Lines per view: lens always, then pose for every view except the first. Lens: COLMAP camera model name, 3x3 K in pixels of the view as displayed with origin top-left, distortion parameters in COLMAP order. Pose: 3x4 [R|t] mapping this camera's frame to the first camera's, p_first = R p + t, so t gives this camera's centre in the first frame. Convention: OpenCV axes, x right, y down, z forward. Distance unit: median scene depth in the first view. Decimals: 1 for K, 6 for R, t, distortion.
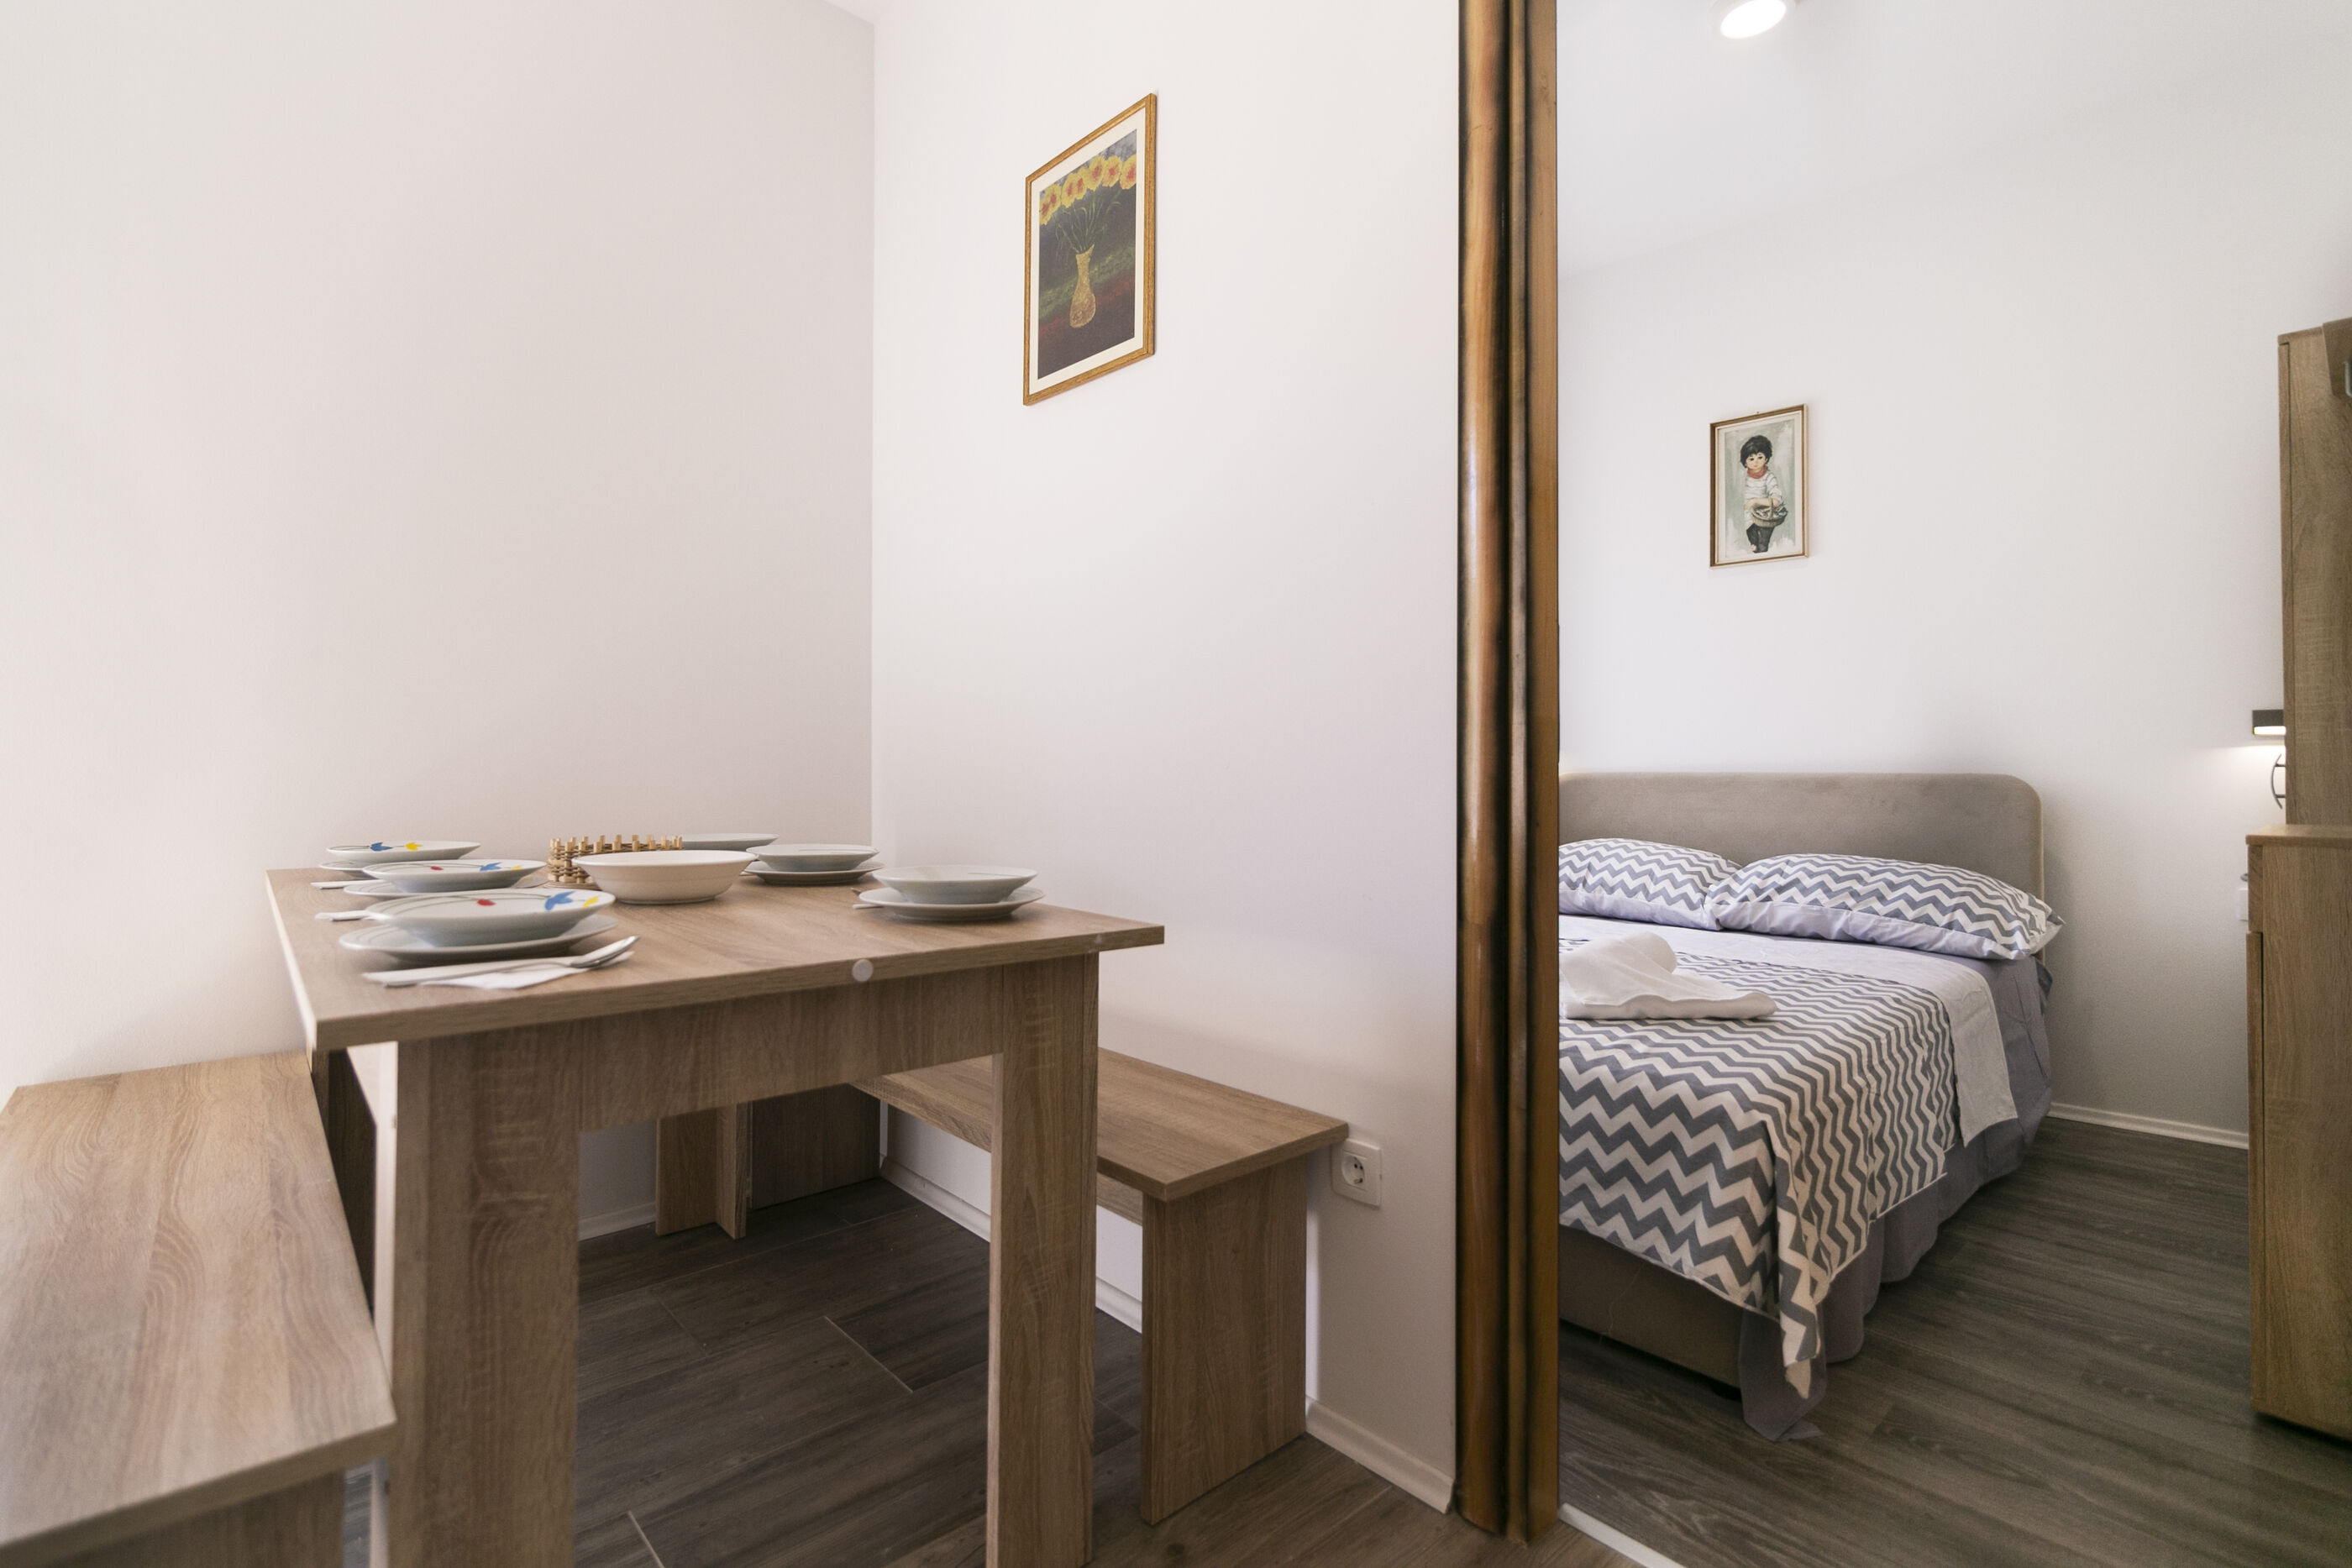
lens RADIAL K [[1086.7, 0, 1179.1], [0, 1086.7, 766.3], [0, 0, 1]] dist [0.004607, 0.000823]
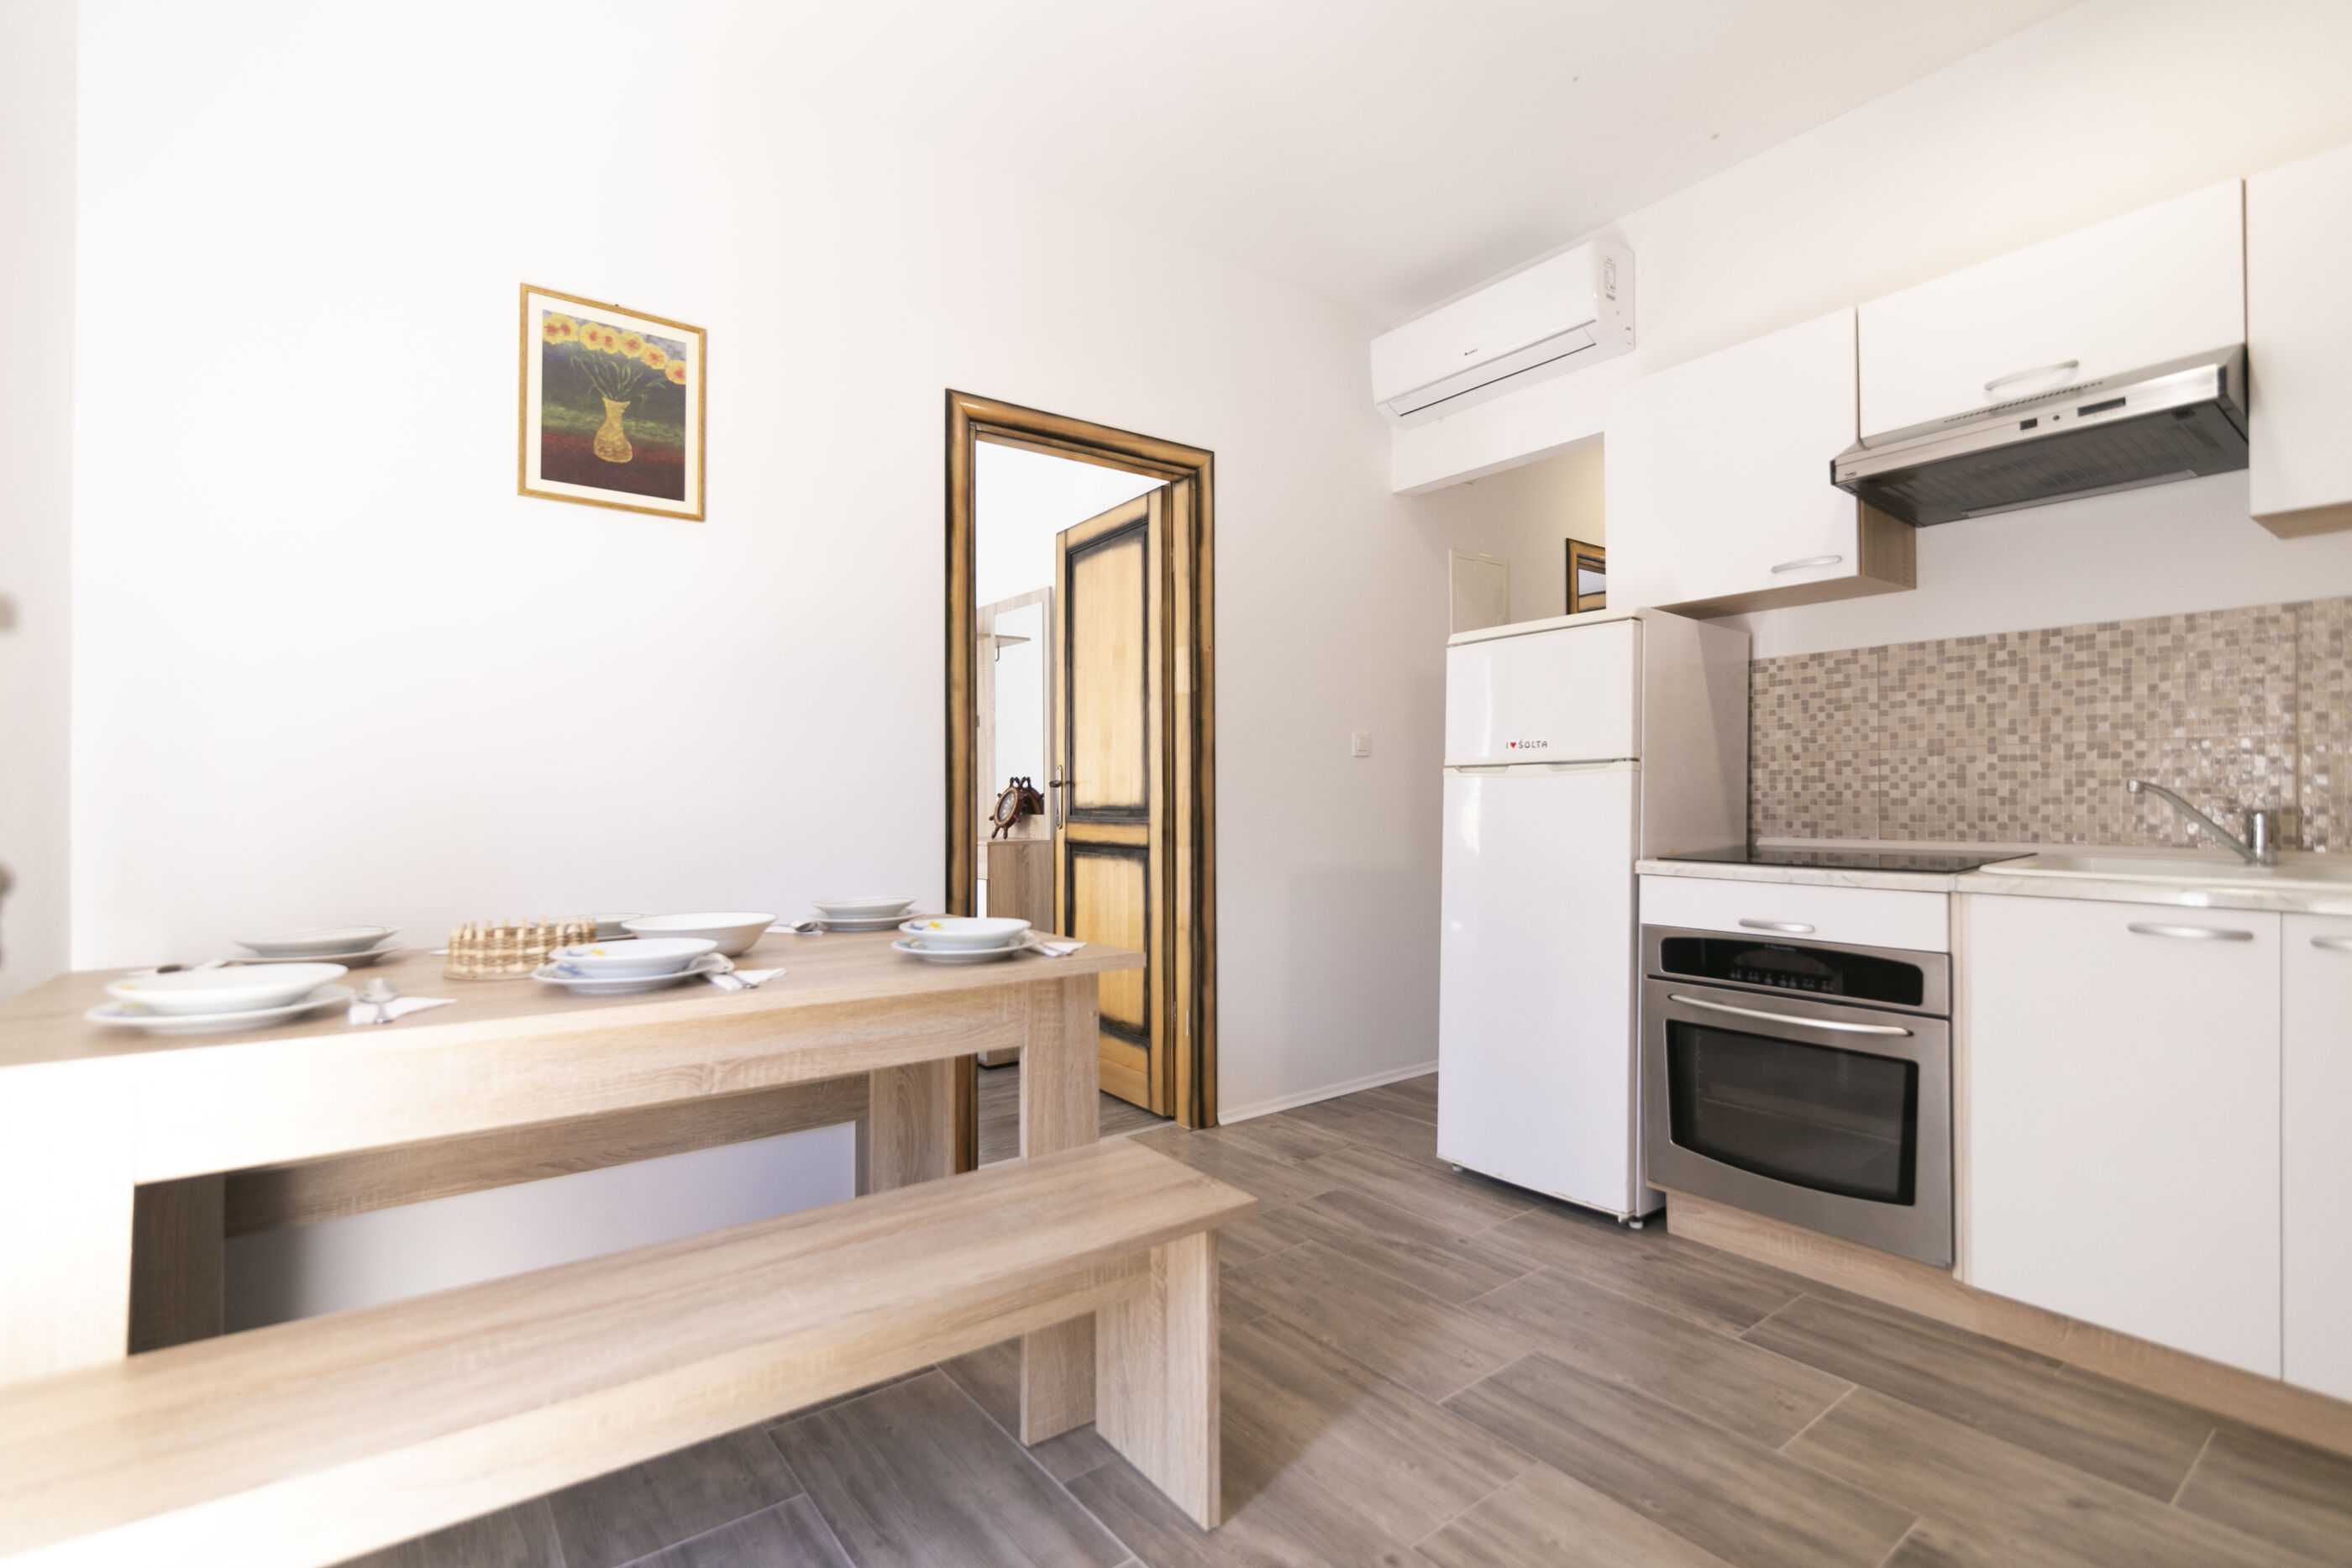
lens RADIAL K [[1086.7, 0, 1178.6], [0, 1086.7, 788.3], [0, 0, 1]] dist [0.004607, 0.000823]
pose [[0.075140, 0.000558, 0.997173, -1.238660], [0.009066, 0.999958, -0.001243, -0.043321], [-0.997132, 0.009134, 0.075132, 0.304645]]
